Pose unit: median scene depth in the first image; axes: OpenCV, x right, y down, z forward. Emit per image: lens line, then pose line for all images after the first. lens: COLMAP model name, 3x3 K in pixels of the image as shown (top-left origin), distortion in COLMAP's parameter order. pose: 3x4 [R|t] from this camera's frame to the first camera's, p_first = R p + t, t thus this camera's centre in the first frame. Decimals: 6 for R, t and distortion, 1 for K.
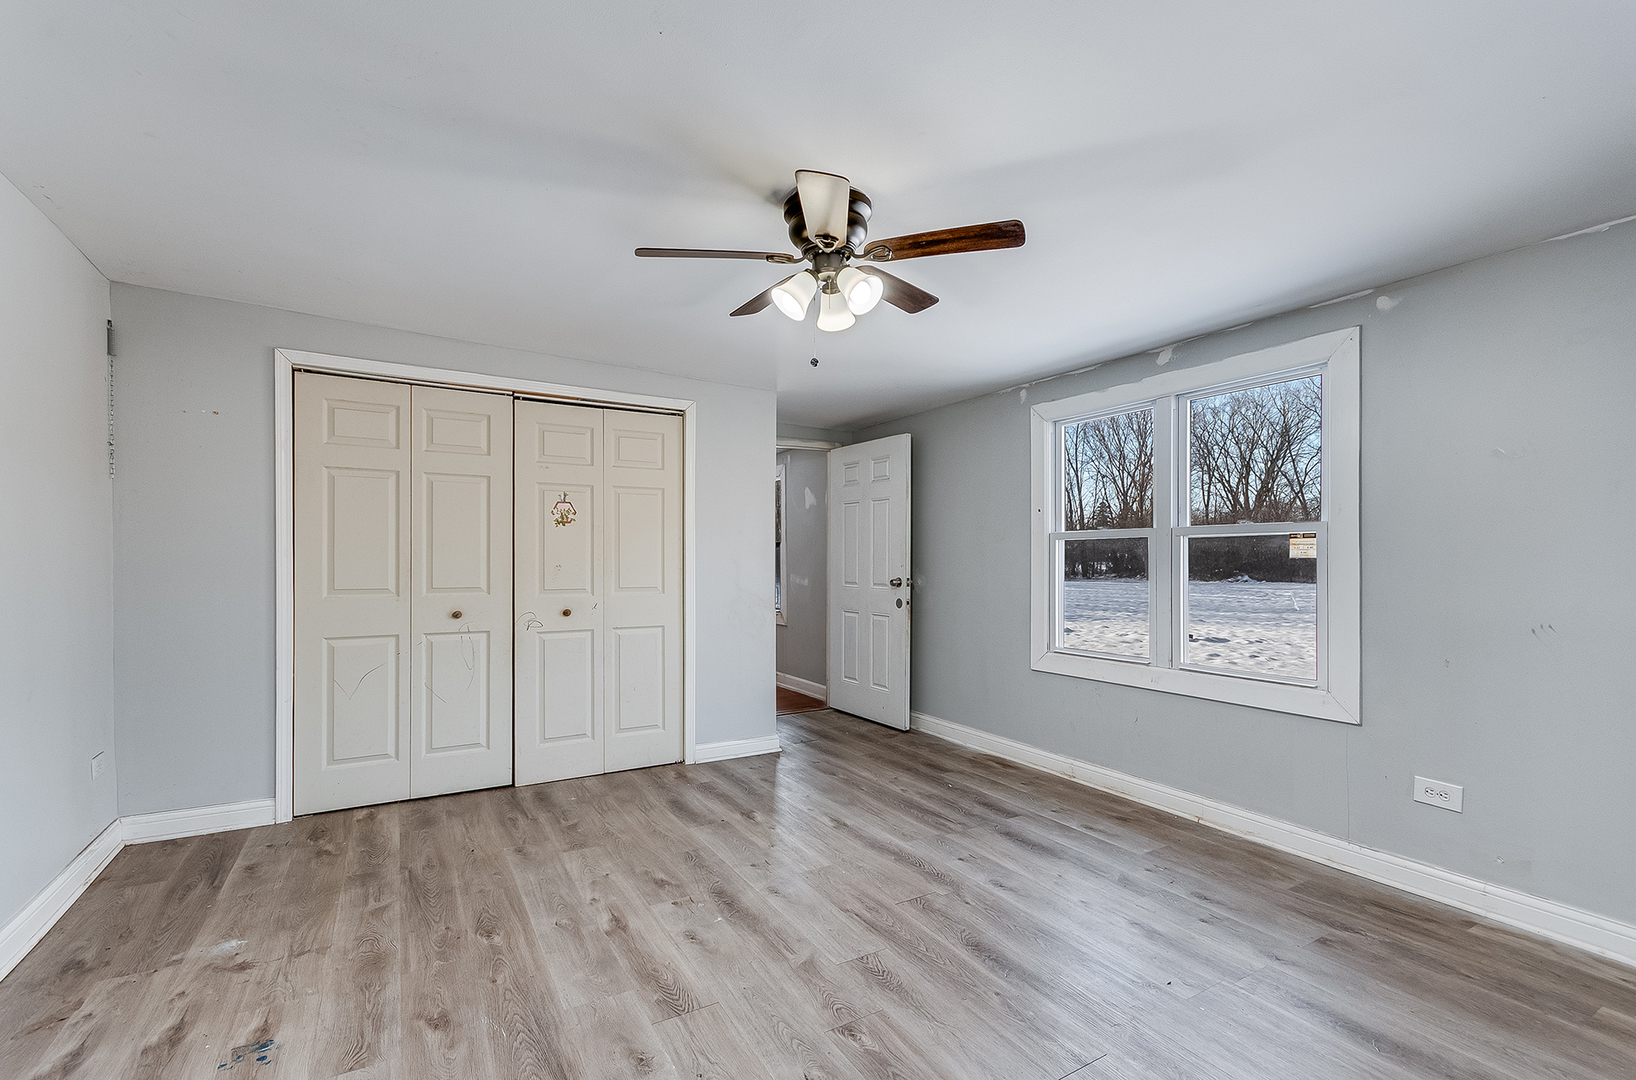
lens RADIAL K [[721.3, 0, 825.9], [0, 721.3, 553.5], [0, 0, 1]] dist [-0.000375, 0.000021]
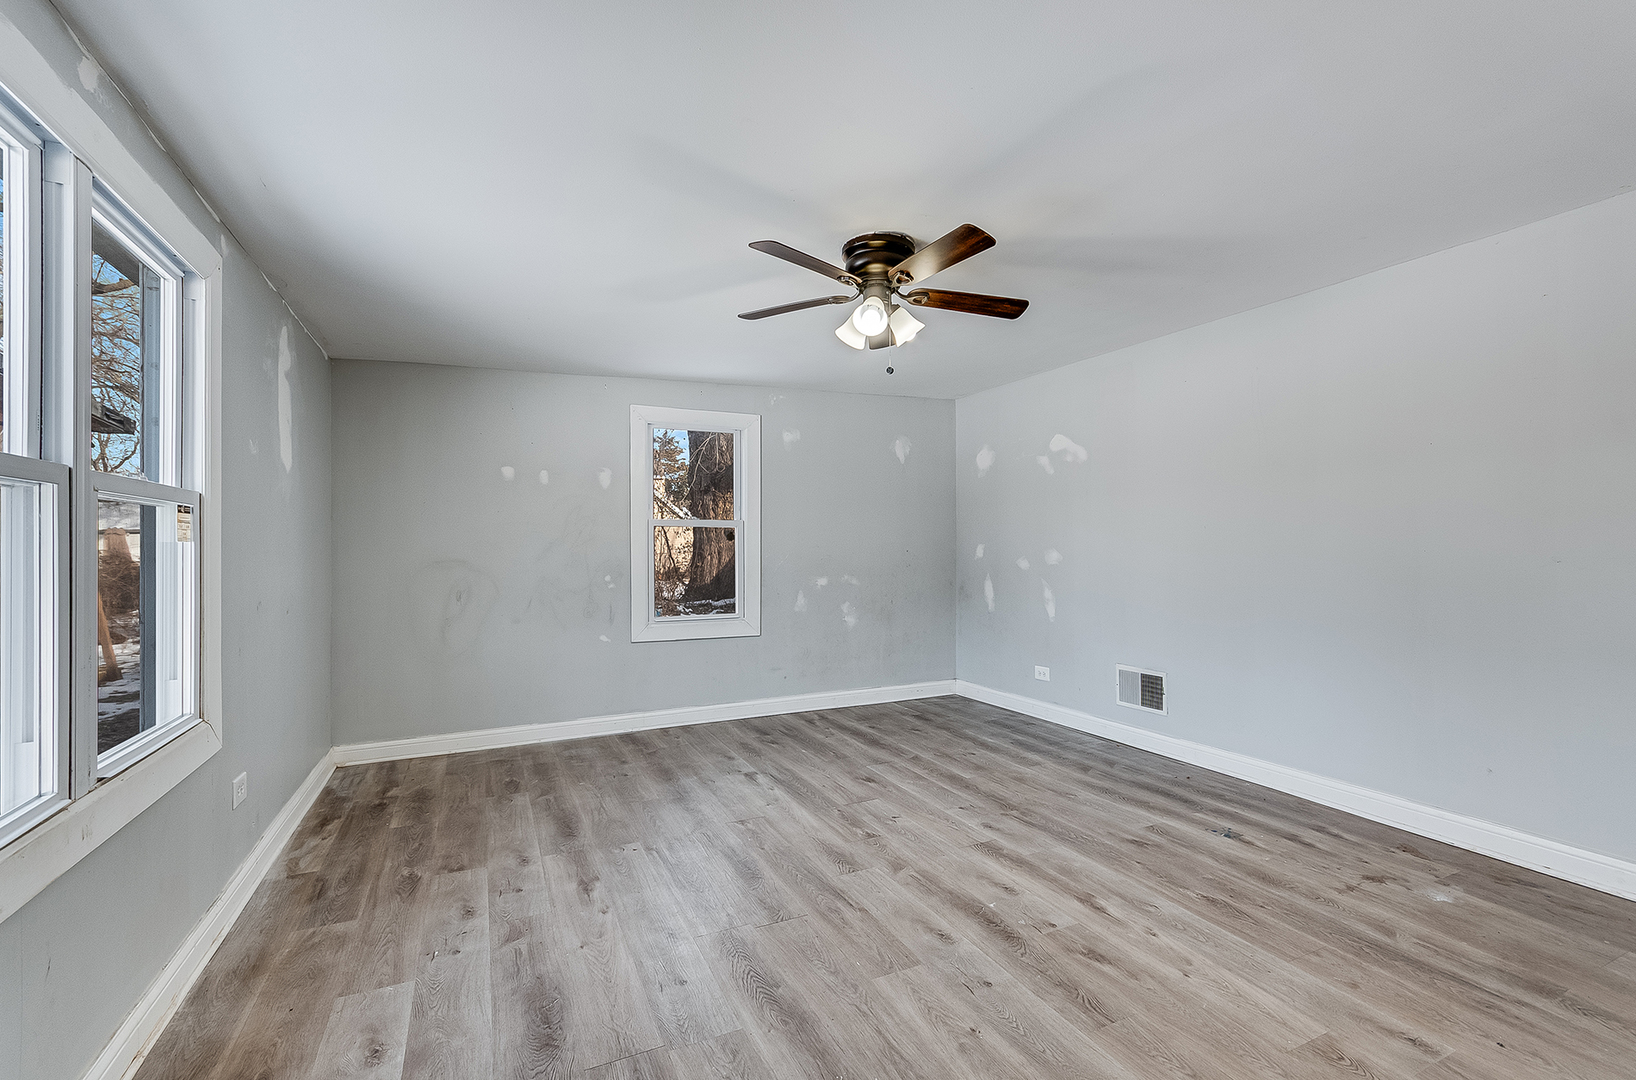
lens RADIAL K [[721.3, 0, 825.9], [0, 721.3, 553.5], [0, 0, 1]] dist [-0.000375, 0.000021]
pose [[-0.996196, 0.004659, 0.087013, -0.010349], [0.004844, 0.999986, 0.001918, 0.023882], [-0.087003, 0.002332, -0.996205, 2.039741]]
